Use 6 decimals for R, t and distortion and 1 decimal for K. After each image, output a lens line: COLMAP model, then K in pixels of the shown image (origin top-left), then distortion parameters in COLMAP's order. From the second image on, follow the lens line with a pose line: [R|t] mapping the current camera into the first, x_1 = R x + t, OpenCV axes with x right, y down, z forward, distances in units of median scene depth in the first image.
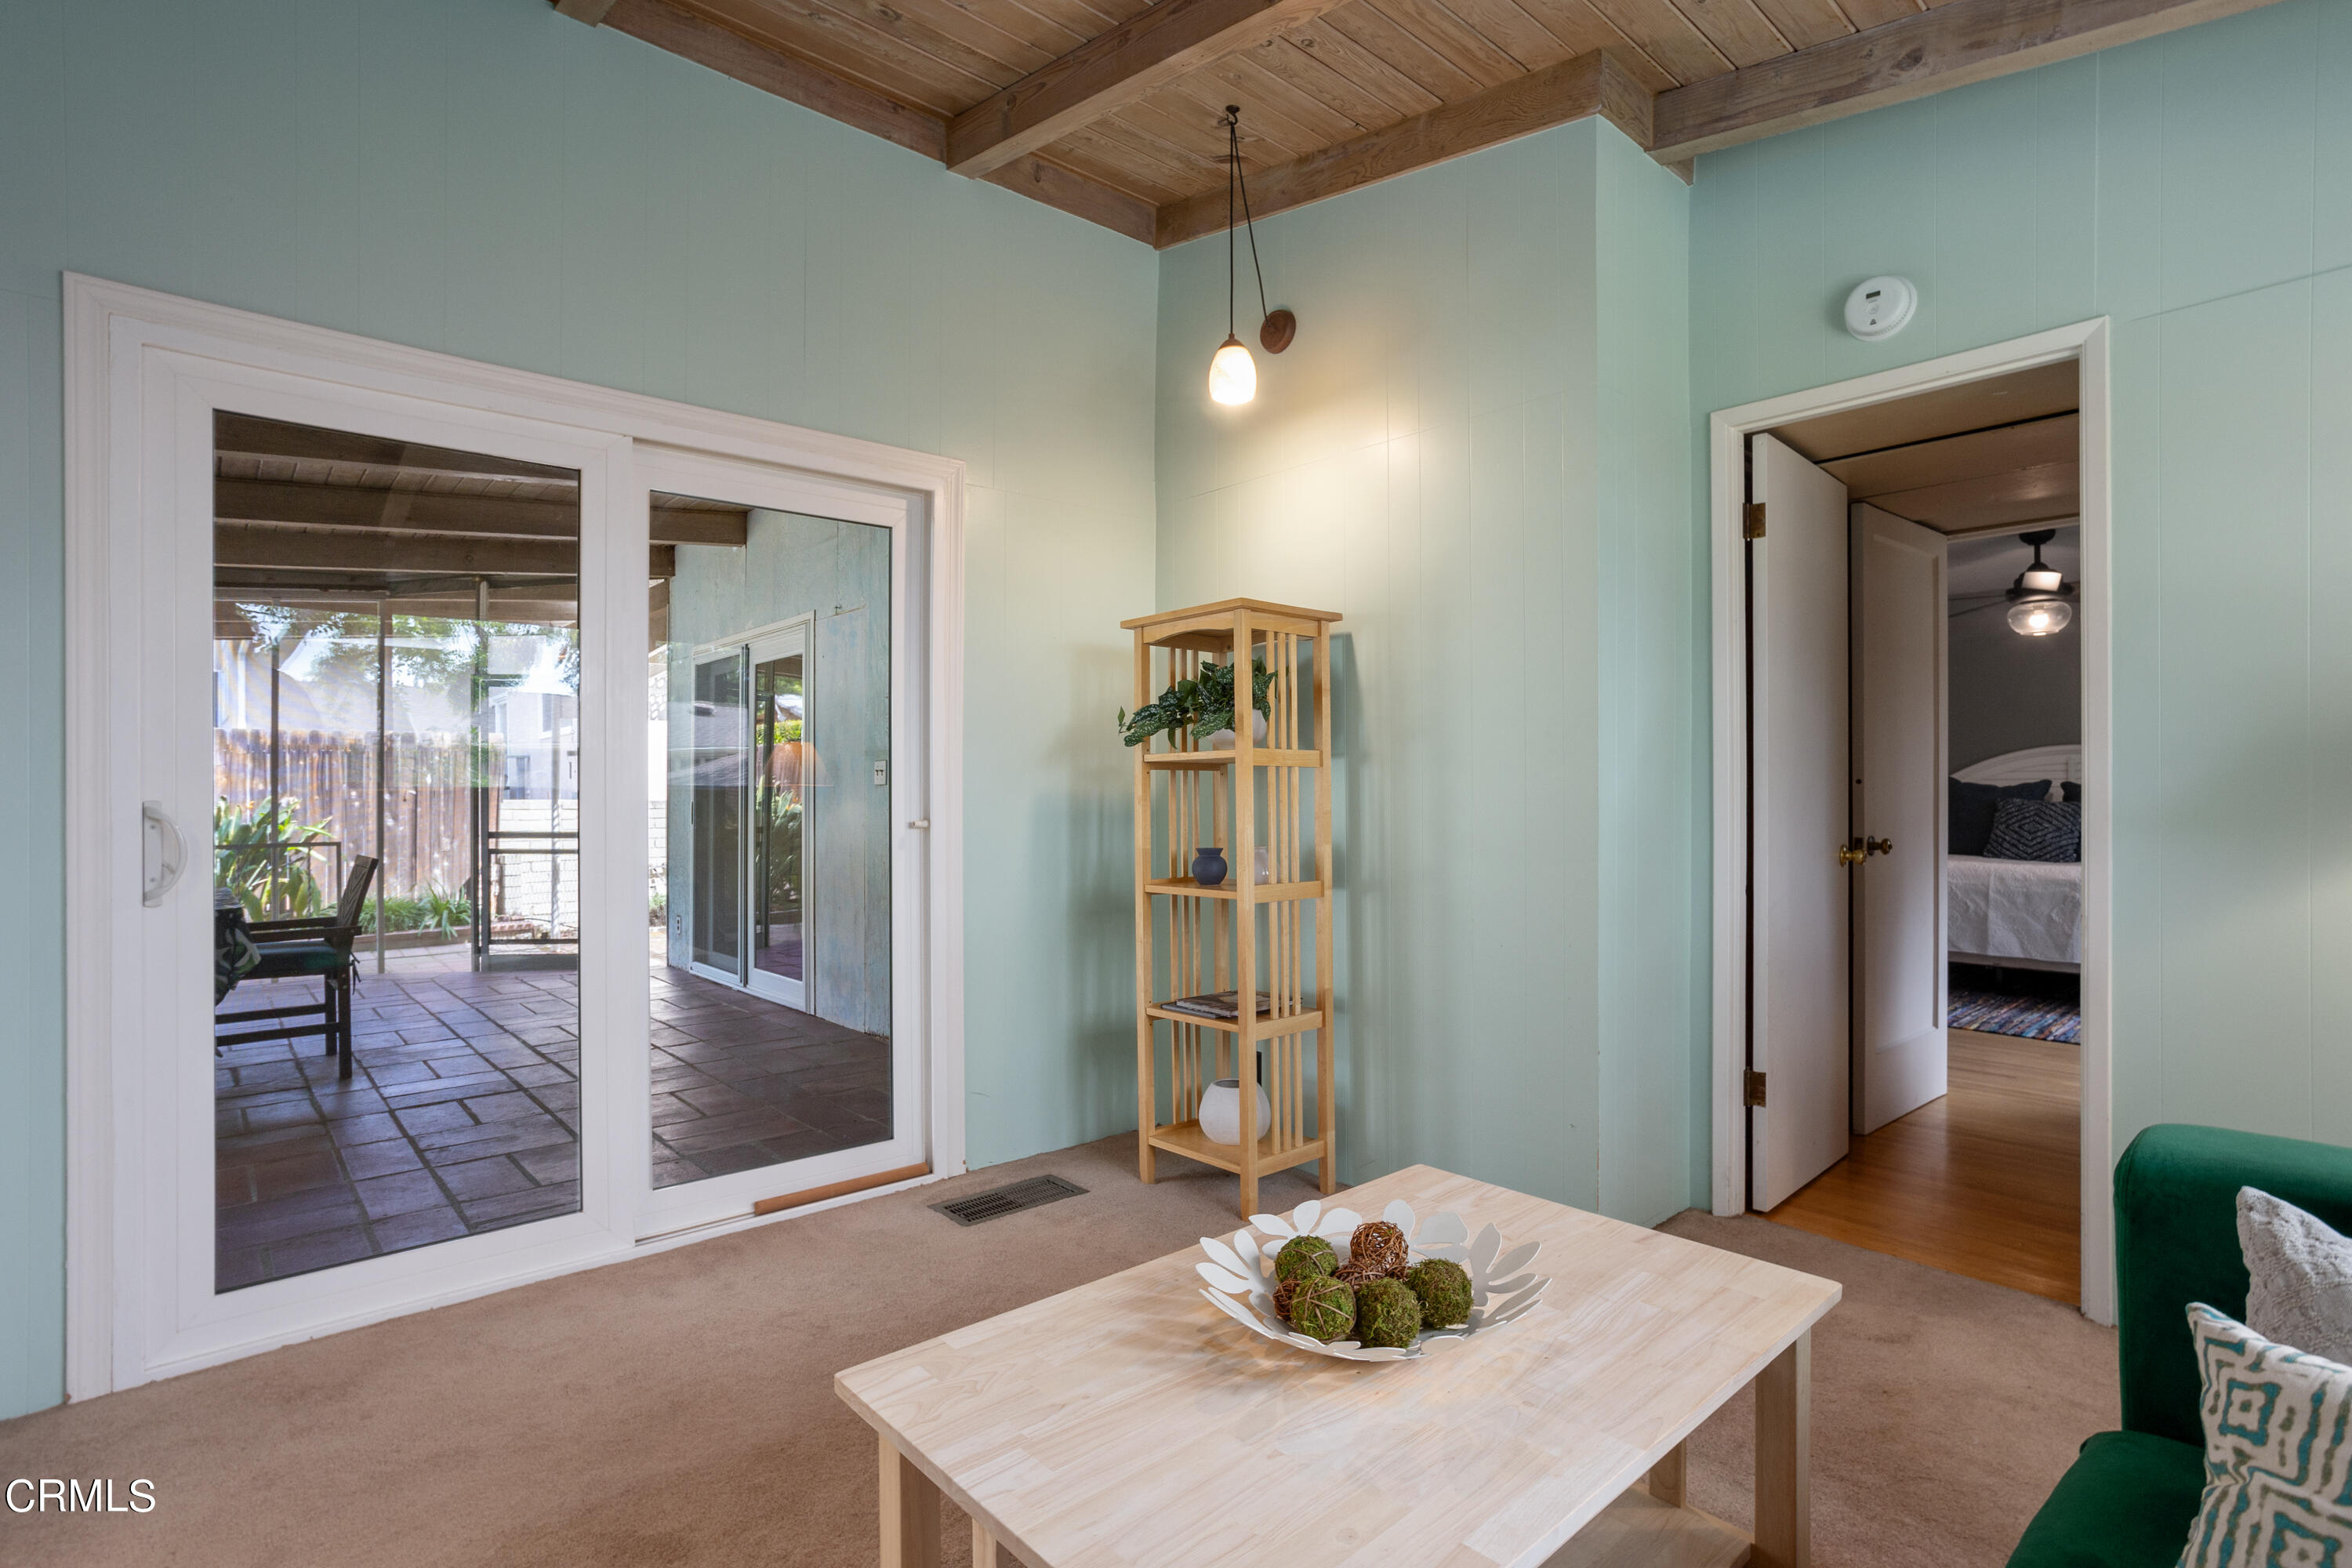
lens RADIAL K [[1147.6, 0, 1187.2], [0, 1147.6, 795.1], [0, 0, 1]] dist [-0.028096, 0.012528]
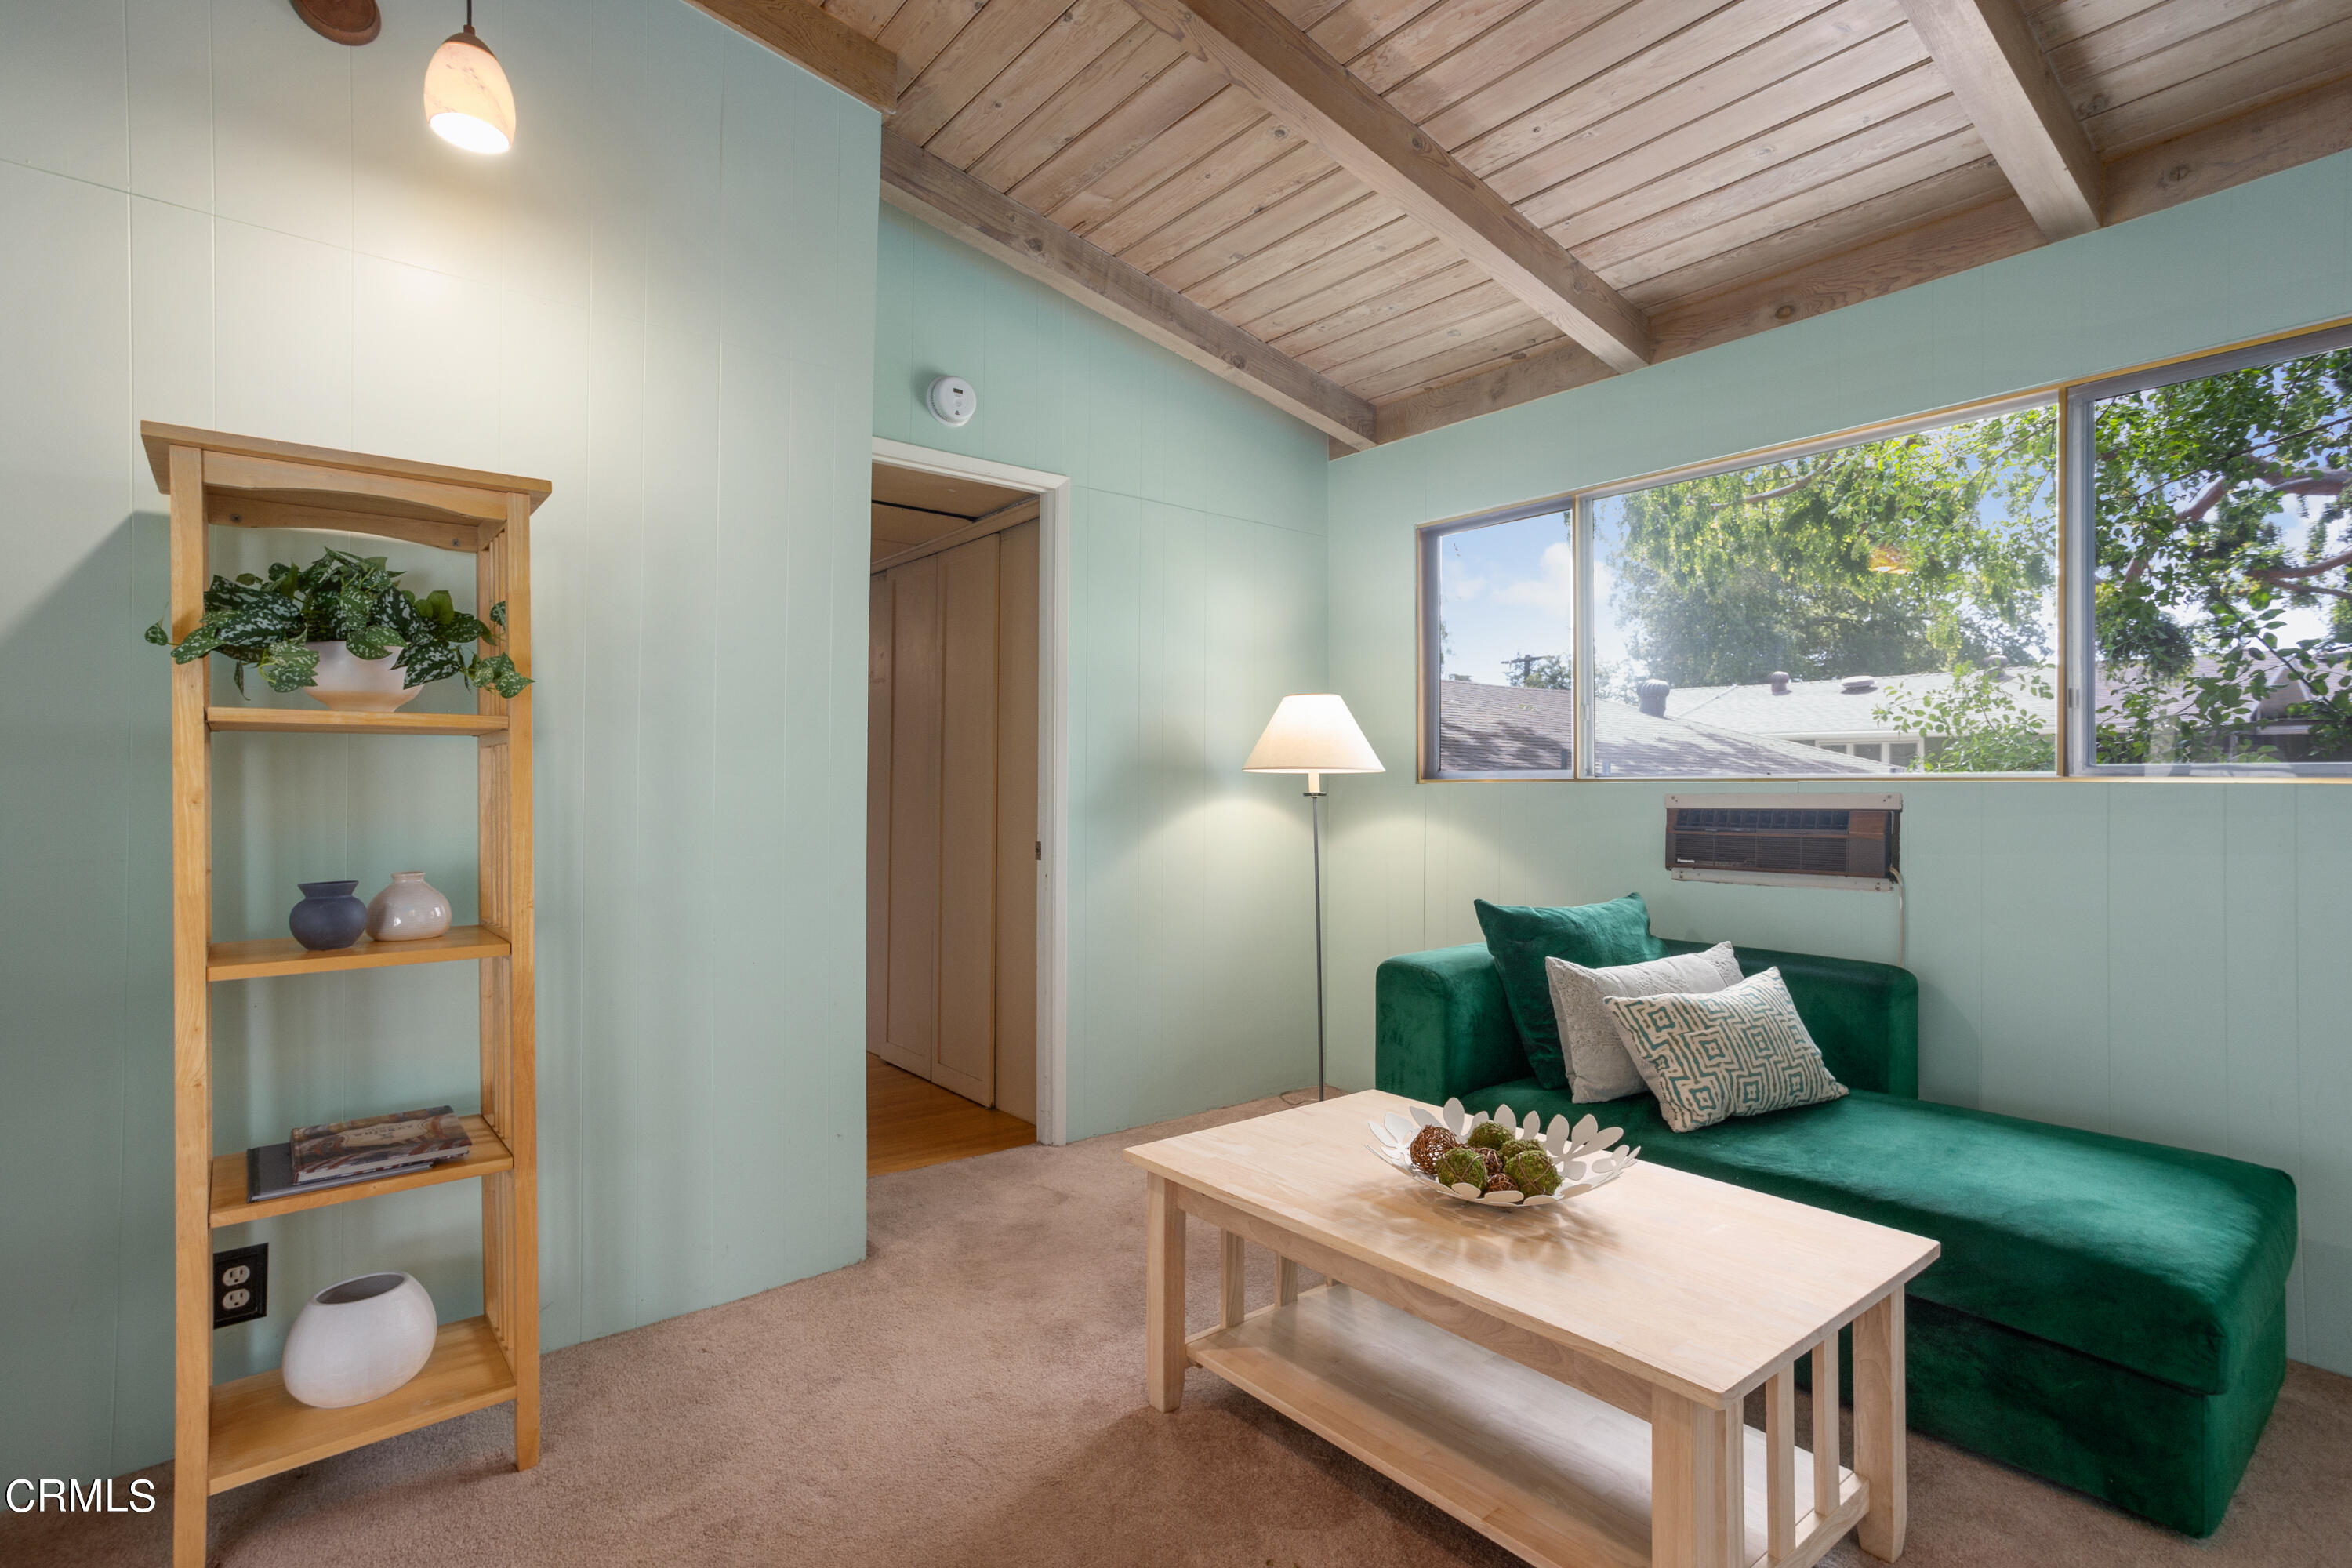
lens RADIAL K [[1147.6, 0, 1184.0], [0, 1147.6, 785.2], [0, 0, 1]] dist [-0.028096, 0.012528]
pose [[0.040659, 0.011112, 0.999111, -0.685541], [-0.003109, 0.999935, -0.010994, 0.005731], [-0.999168, -0.002659, 0.040691, 0.752100]]
